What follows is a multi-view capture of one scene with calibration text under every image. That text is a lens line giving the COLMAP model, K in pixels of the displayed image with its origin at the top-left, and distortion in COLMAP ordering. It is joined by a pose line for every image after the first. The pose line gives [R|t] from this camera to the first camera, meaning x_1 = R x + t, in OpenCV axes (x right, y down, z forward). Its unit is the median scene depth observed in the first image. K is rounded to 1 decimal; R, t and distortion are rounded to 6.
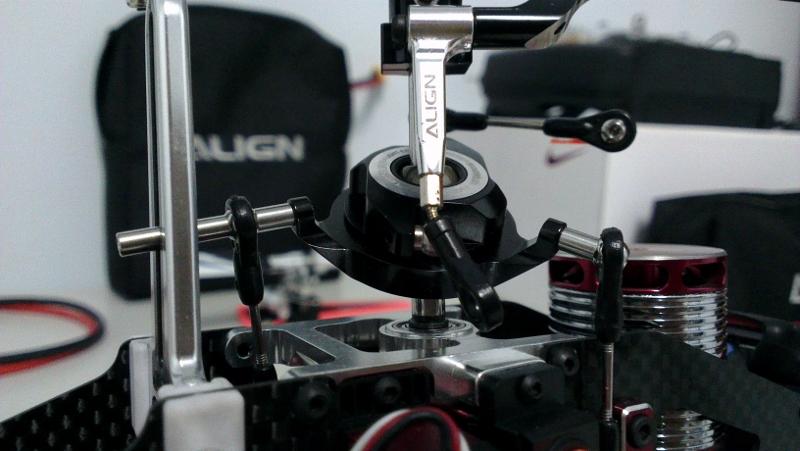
lens RADIAL K [[671.5, 0, 395.1], [0, 671.5, 226.5], [0, 0, 1]] dist [0.014025, 0.000387]
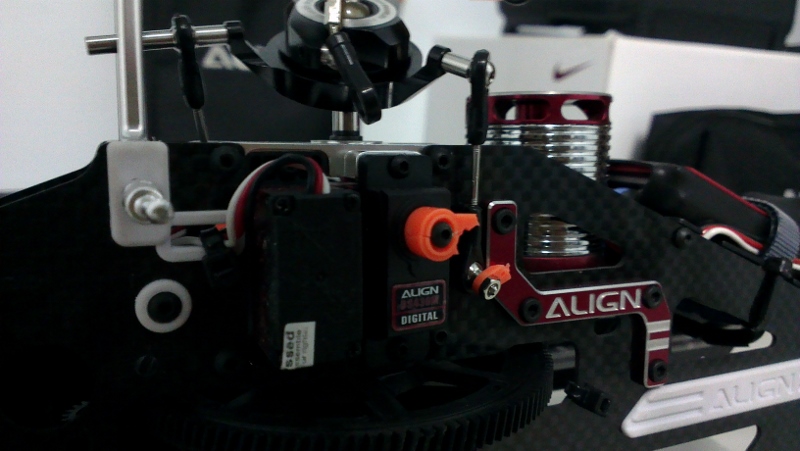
lens RADIAL K [[678.6, 0, 400.0], [0, 678.6, 225.5], [0, 0, 1]] dist [0.002748, -0.007353]
pose [[0.998460, 0.036146, -0.042073, 0.223732], [-0.032180, 0.995294, 0.091397, 0.202466], [0.045179, -0.089902, 0.994925, -0.252101]]
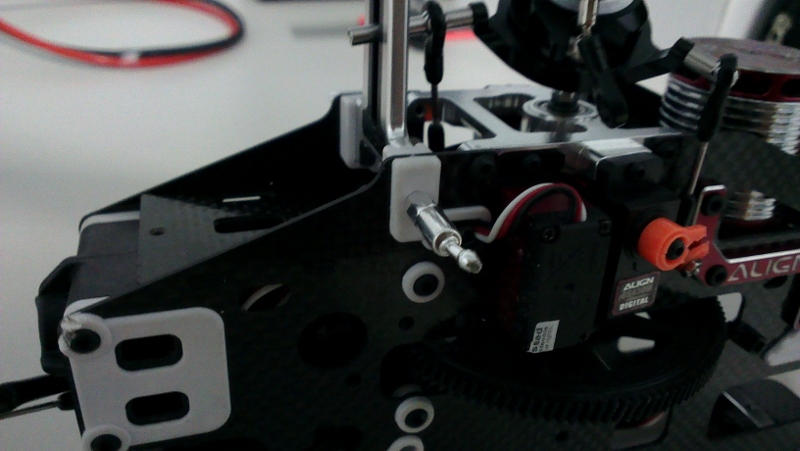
lens RADIAL K [[649.9, 0, 400.0], [0, 649.9, 225.5], [0, 0, 1]] dist [0.188992, -0.409969]
pose [[0.985217, 0.127419, -0.114503, -0.092798], [-0.068994, 0.906934, 0.415585, -0.166652], [0.156800, -0.401542, 0.902318, -0.308206]]
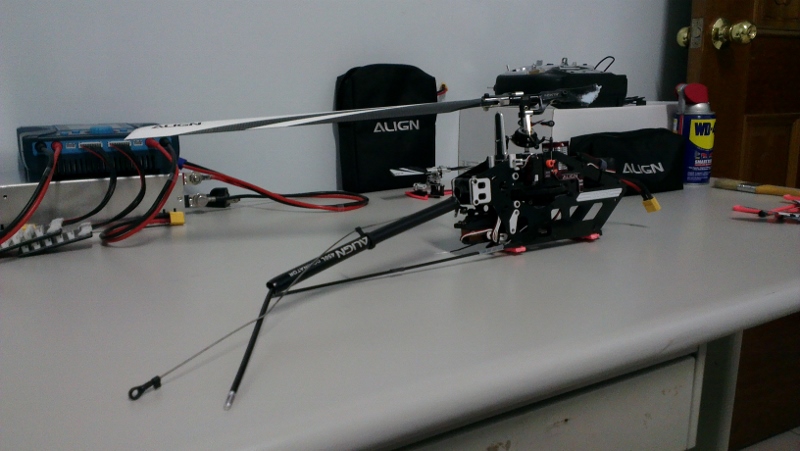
lens RADIAL K [[649.9, 0, 400.0], [0, 649.9, 225.5], [0, 0, 1]] dist [0.188992, -0.409969]
pose [[0.996249, -0.059516, 0.062821, -1.971219], [0.055719, 0.996608, 0.060566, 0.464586], [-0.066213, -0.056838, 0.996185, -6.563795]]
